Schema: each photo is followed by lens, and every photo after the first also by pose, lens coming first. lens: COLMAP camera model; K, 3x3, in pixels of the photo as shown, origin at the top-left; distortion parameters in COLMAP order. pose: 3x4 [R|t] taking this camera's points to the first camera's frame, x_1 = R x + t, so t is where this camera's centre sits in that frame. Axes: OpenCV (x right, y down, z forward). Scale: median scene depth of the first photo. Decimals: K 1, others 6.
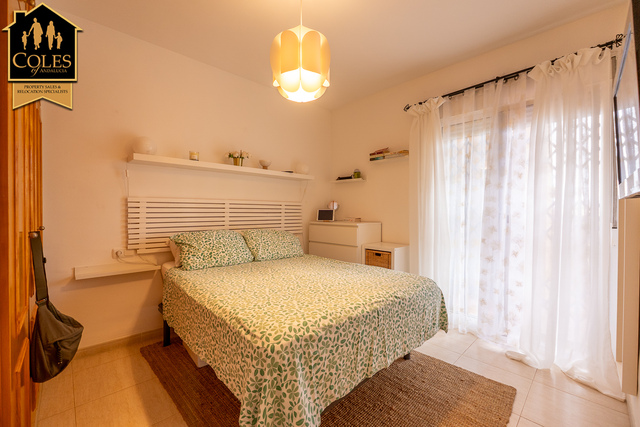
lens RADIAL K [[256.8, 0, 320.0], [0, 256.8, 213.5], [0, 0, 1]] dist [-0.000272, -0.000003]
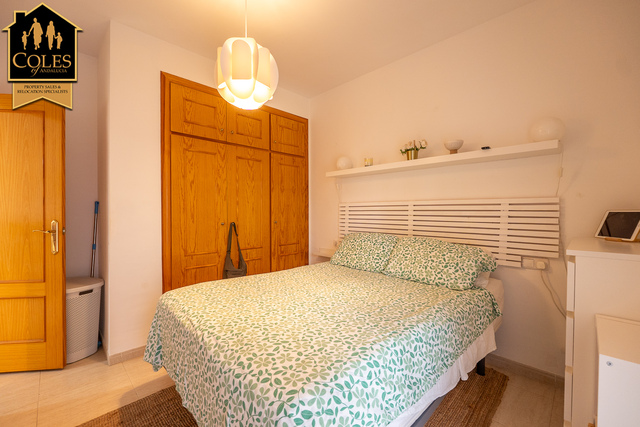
lens RADIAL K [[272.2, 0, 320.0], [0, 272.2, 213.5], [0, 0, 1]] dist [-0.000709, 0.000002]
pose [[0.015184, 0.009639, -0.999838, 0.576898], [-0.003971, 0.999946, 0.009580, -0.018436], [0.999877, 0.003825, 0.015221, 0.693051]]
